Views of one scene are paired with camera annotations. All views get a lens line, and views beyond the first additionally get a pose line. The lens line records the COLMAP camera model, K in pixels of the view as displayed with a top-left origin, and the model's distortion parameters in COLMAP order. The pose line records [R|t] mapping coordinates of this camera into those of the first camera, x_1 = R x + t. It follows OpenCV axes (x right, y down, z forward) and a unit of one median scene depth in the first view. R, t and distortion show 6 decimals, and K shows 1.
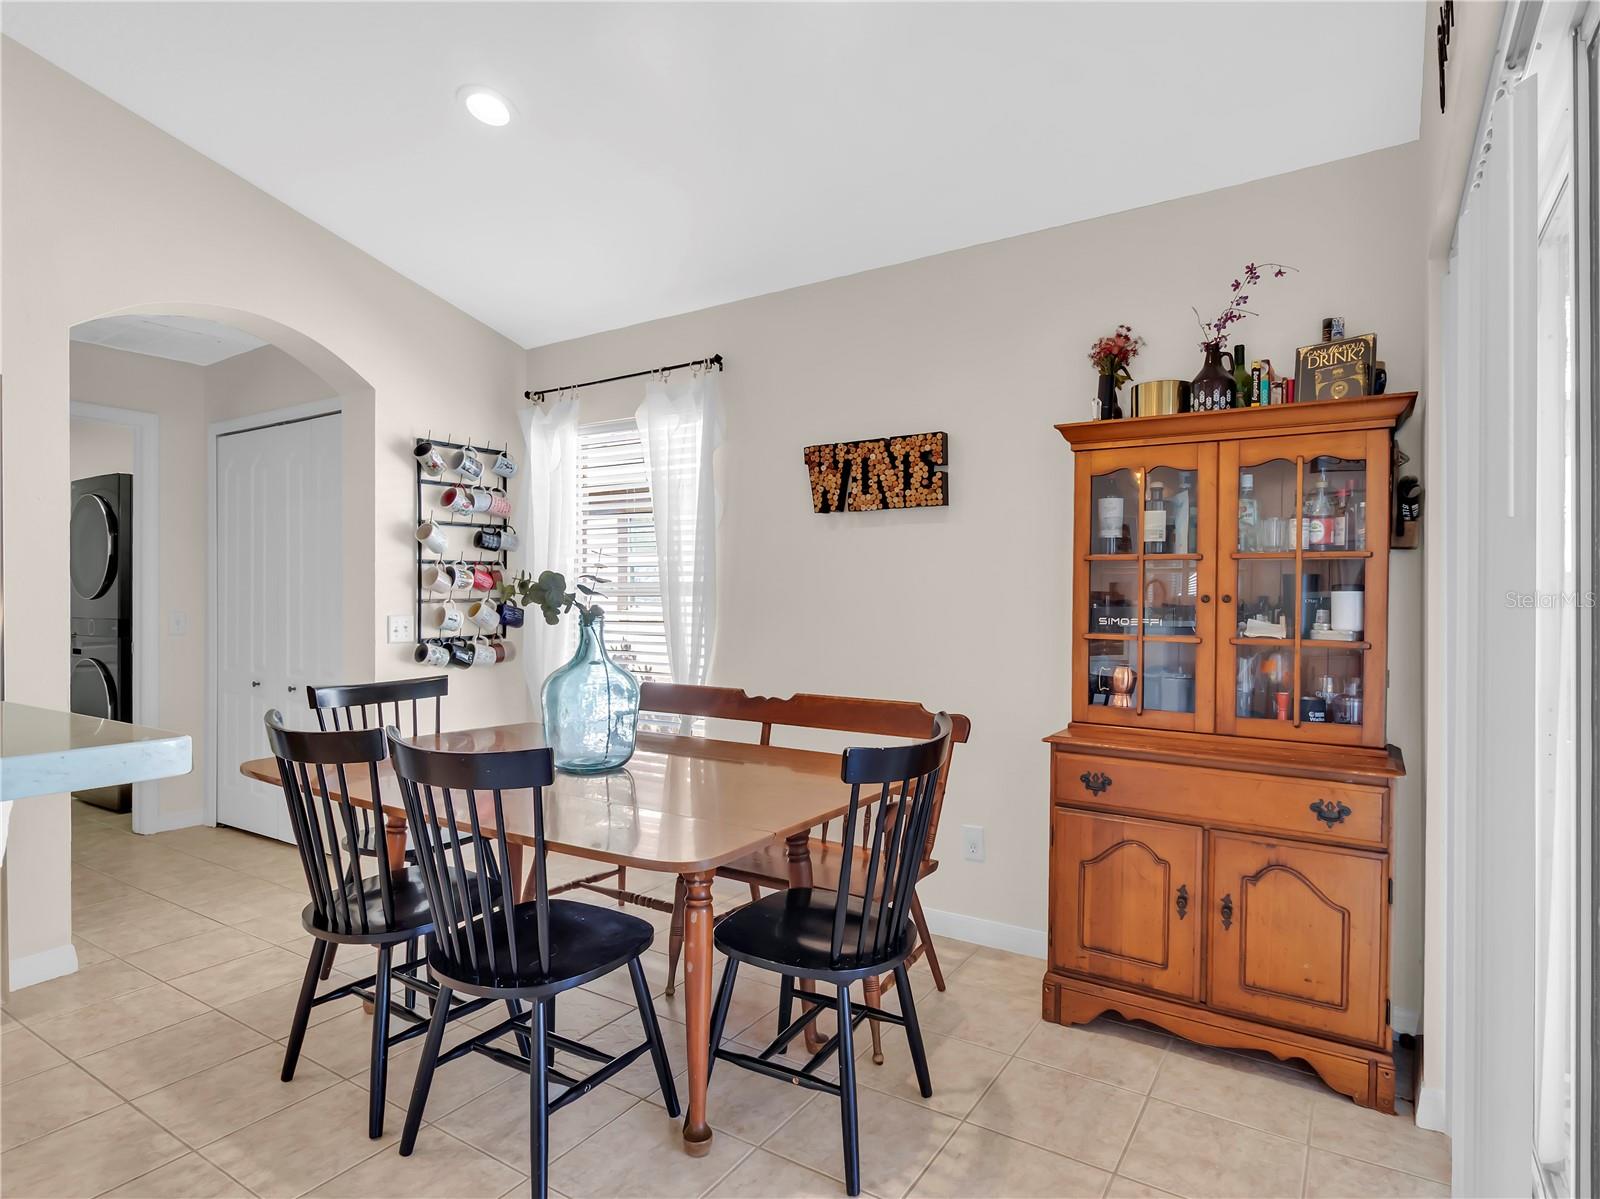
lens RADIAL K [[895.0, 0, 790.1], [0, 895.0, 588.5], [0, 0, 1]] dist [0.006450, -0.003821]
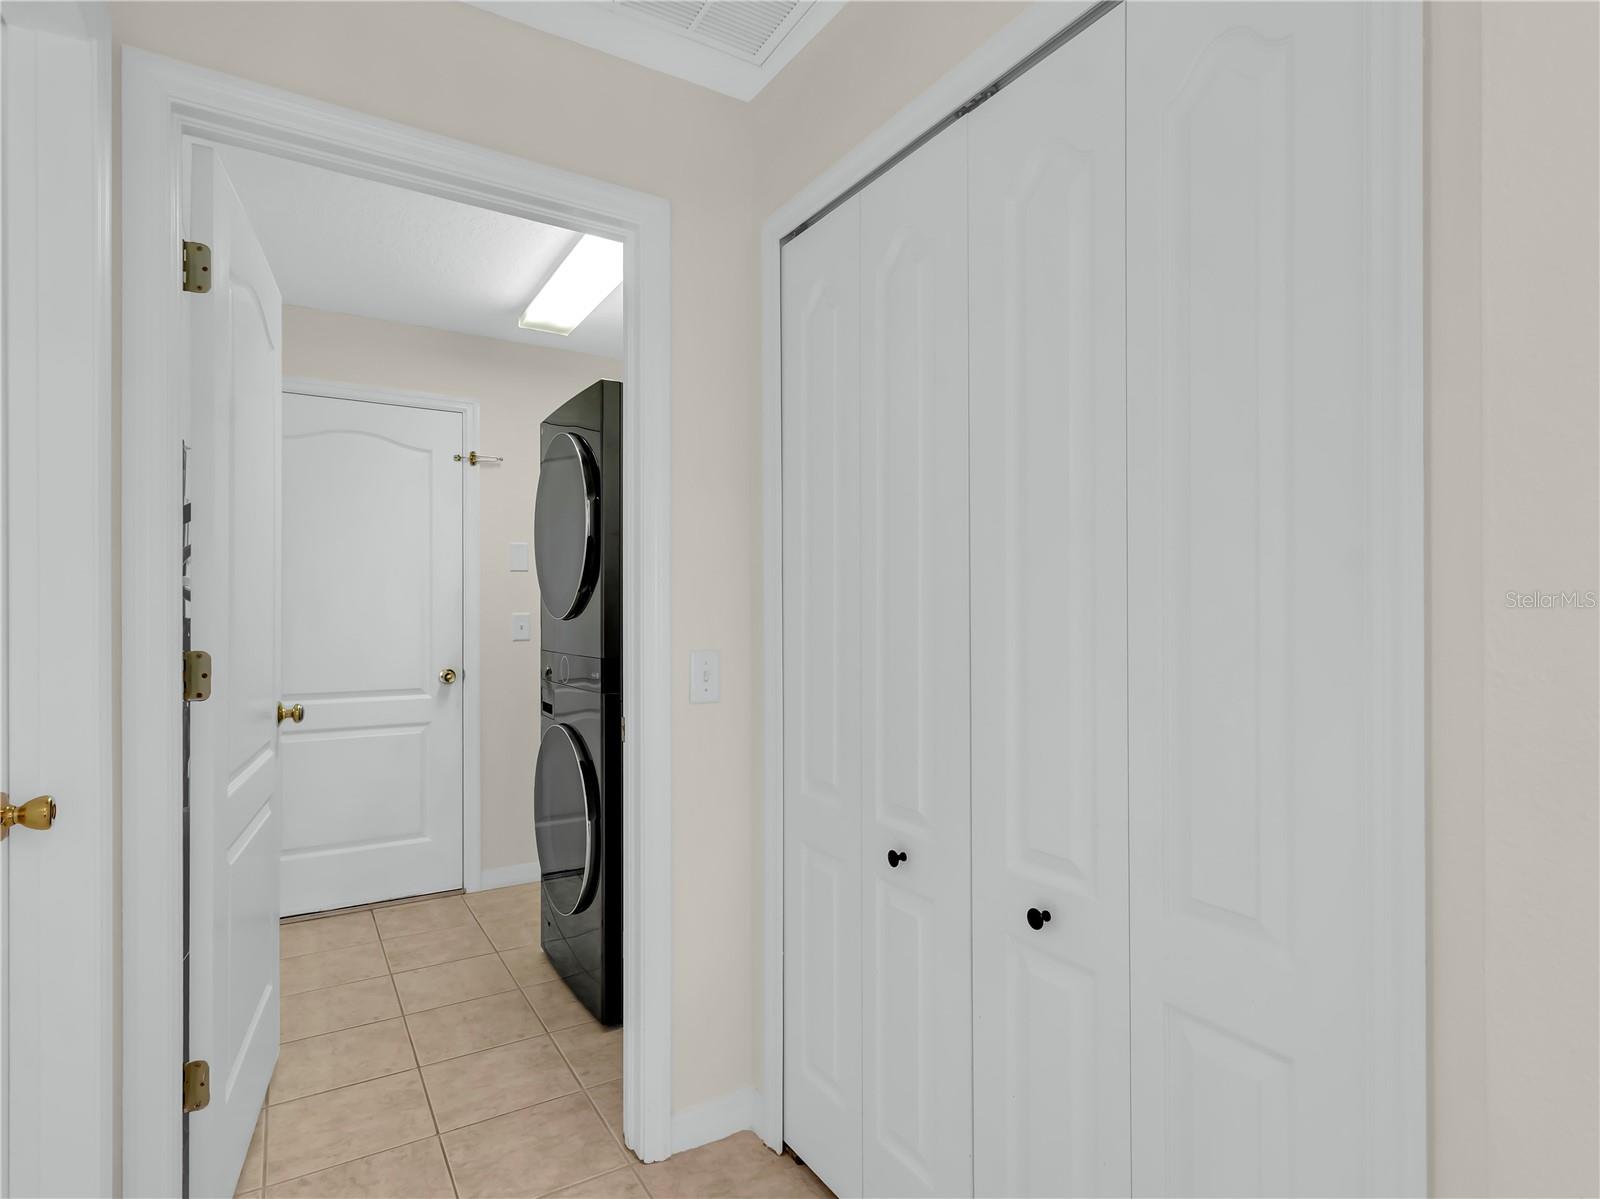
lens RADIAL K [[895.0, 0, 797.7], [0, 895.0, 601.6], [0, 0, 1]] dist [0.006450, -0.003821]
pose [[0.901060, -0.004297, -0.433674, -0.414894], [0.003184, 0.999990, -0.003292, 0.003258], [0.433684, 0.001586, 0.901064, 0.573818]]
